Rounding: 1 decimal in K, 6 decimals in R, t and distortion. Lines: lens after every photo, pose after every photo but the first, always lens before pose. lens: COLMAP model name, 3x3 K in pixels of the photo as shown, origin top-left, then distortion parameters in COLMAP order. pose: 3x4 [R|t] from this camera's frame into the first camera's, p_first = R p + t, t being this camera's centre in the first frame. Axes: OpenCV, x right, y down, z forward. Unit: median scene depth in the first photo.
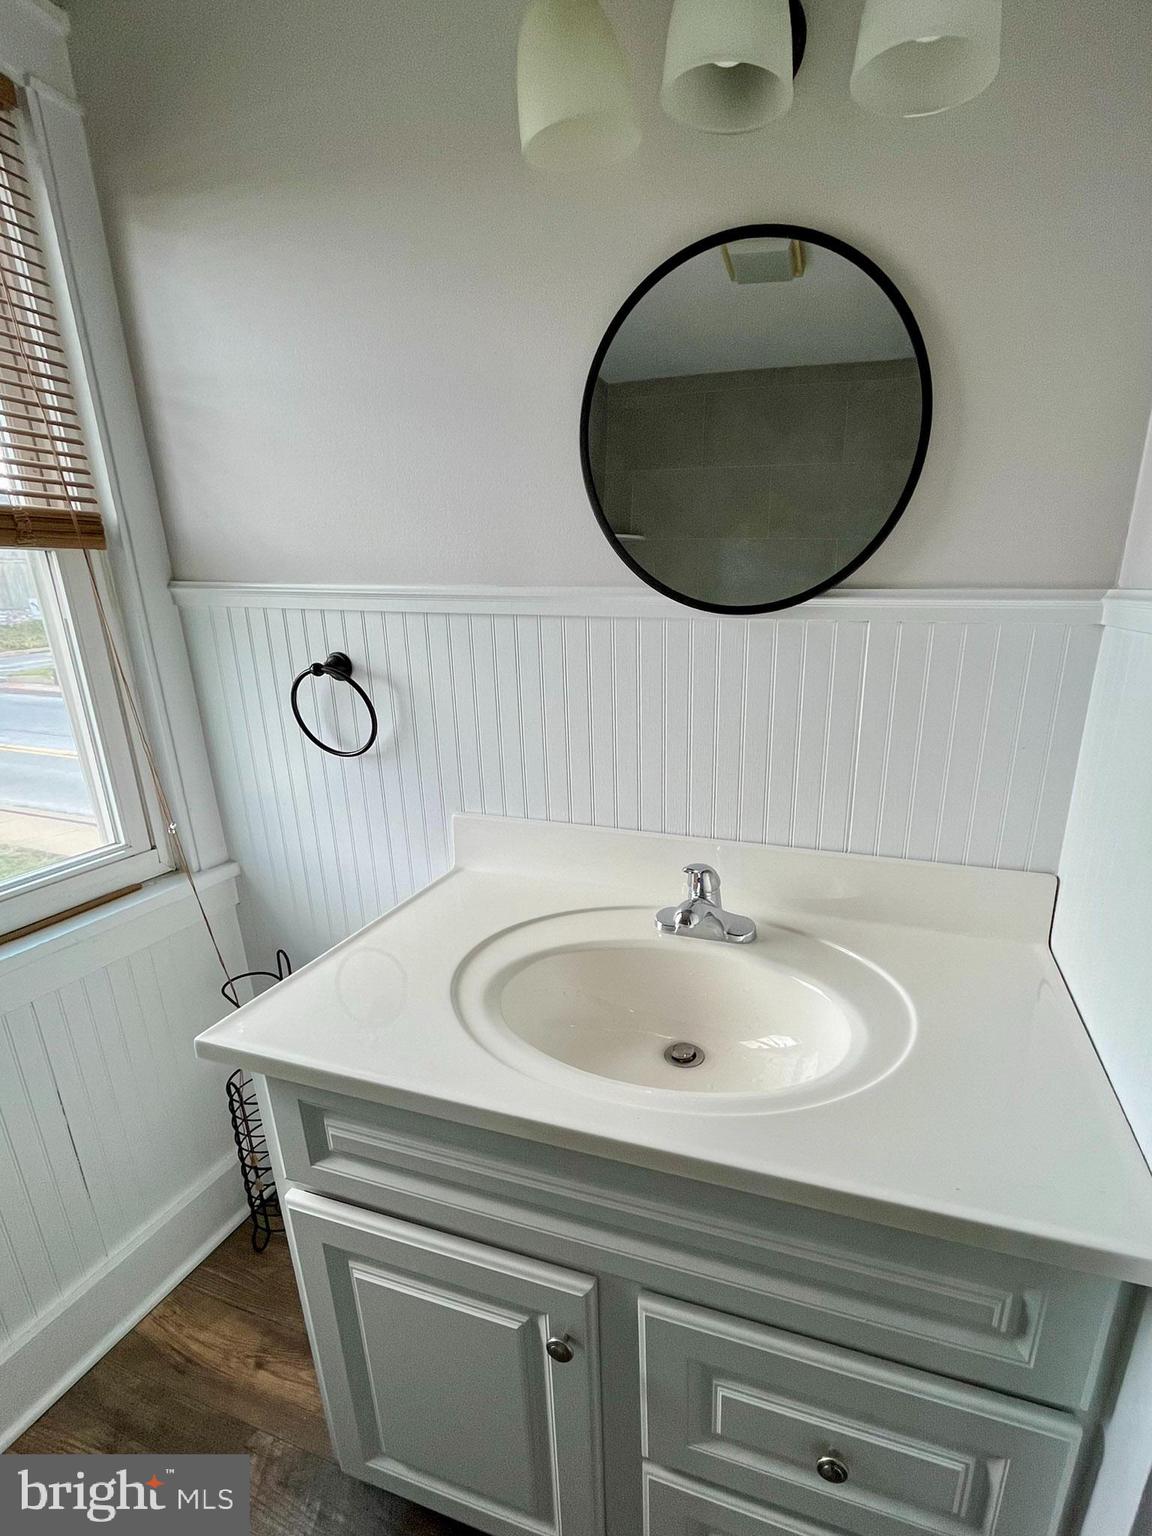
lens RADIAL K [[706.2, 0, 668.0], [0, 706.2, 772.5], [0, 0, 1]] dist [-0.000791, -0.000409]
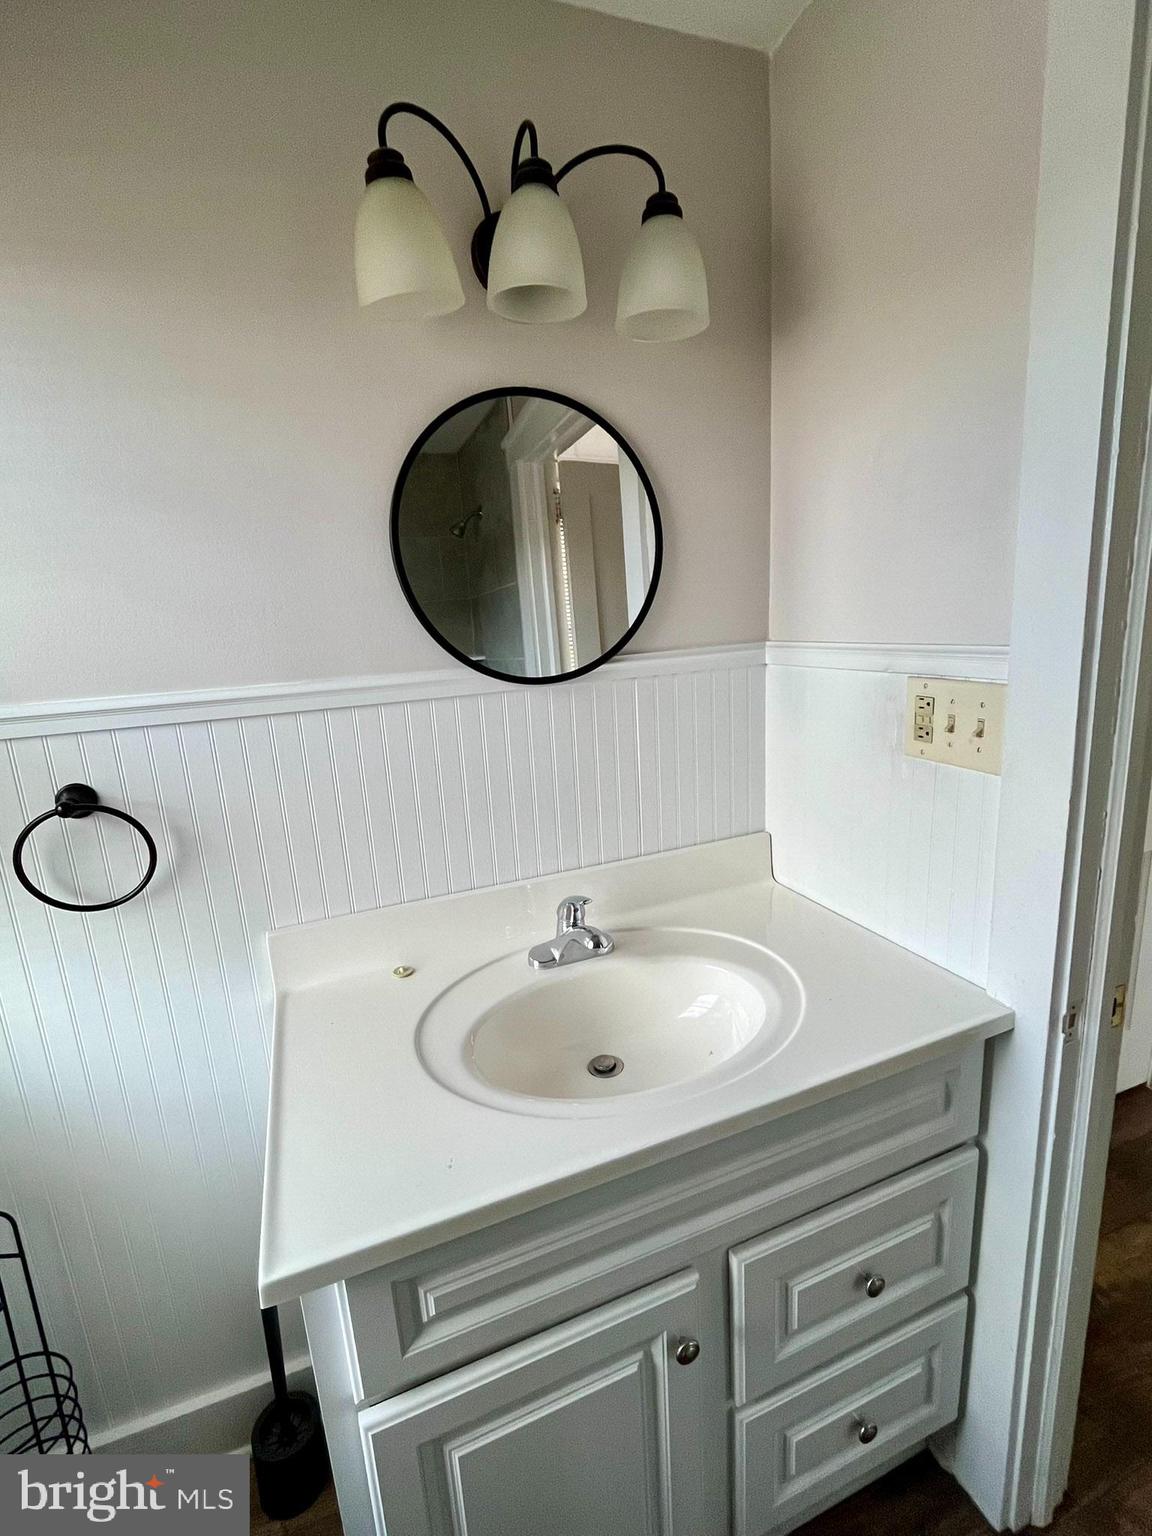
lens RADIAL K [[623.0, 0, 576.0], [0, 623.0, 768.0], [0, 0, 1]] dist [-0.002126, -0.000417]
pose [[0.805823, -0.176249, 0.565320, -0.507229], [0.230865, 0.972643, -0.025842, -0.048540], [-0.545299, 0.151337, 0.824467, 0.134163]]
